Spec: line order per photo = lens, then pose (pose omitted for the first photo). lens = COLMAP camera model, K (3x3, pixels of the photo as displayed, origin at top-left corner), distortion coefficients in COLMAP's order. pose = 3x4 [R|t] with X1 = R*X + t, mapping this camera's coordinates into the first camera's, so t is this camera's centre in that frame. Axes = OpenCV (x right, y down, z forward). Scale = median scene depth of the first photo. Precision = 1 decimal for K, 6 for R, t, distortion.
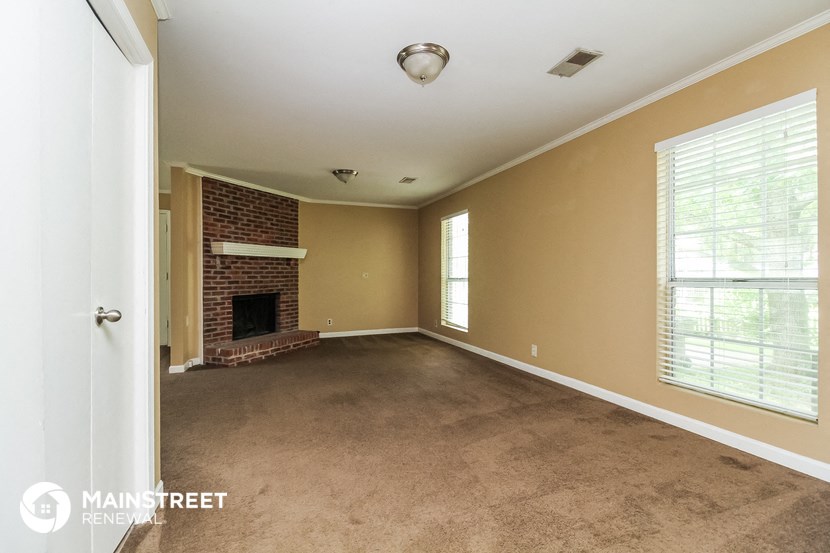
lens RADIAL K [[381.9, 0, 413.3], [0, 381.9, 278.1], [0, 0, 1]] dist [0.002924, -0.002308]
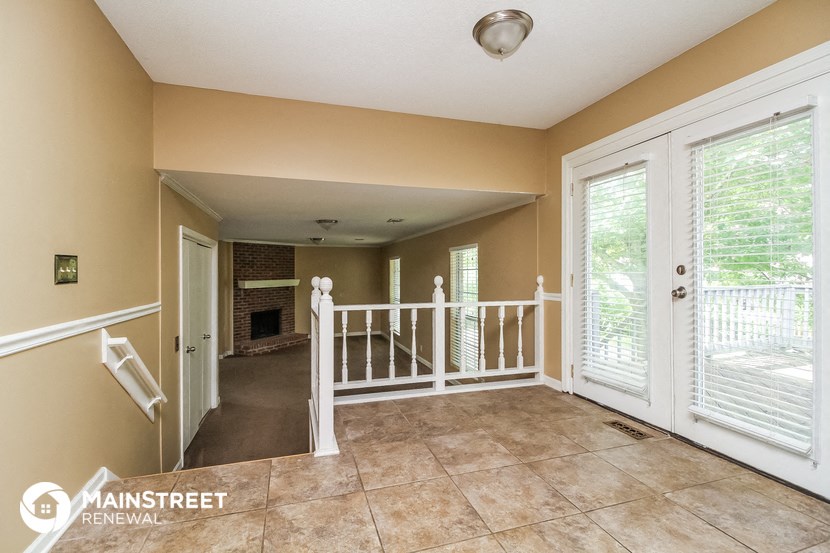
lens RADIAL K [[381.9, 0, 416.5], [0, 381.9, 274.3], [0, 0, 1]] dist [0.002924, -0.002308]
pose [[0.998774, 0.001762, -0.049464, 0.316275], [-0.001734, 0.999998, 0.000597, -0.121566], [0.049465, -0.000511, 0.998776, -0.598234]]
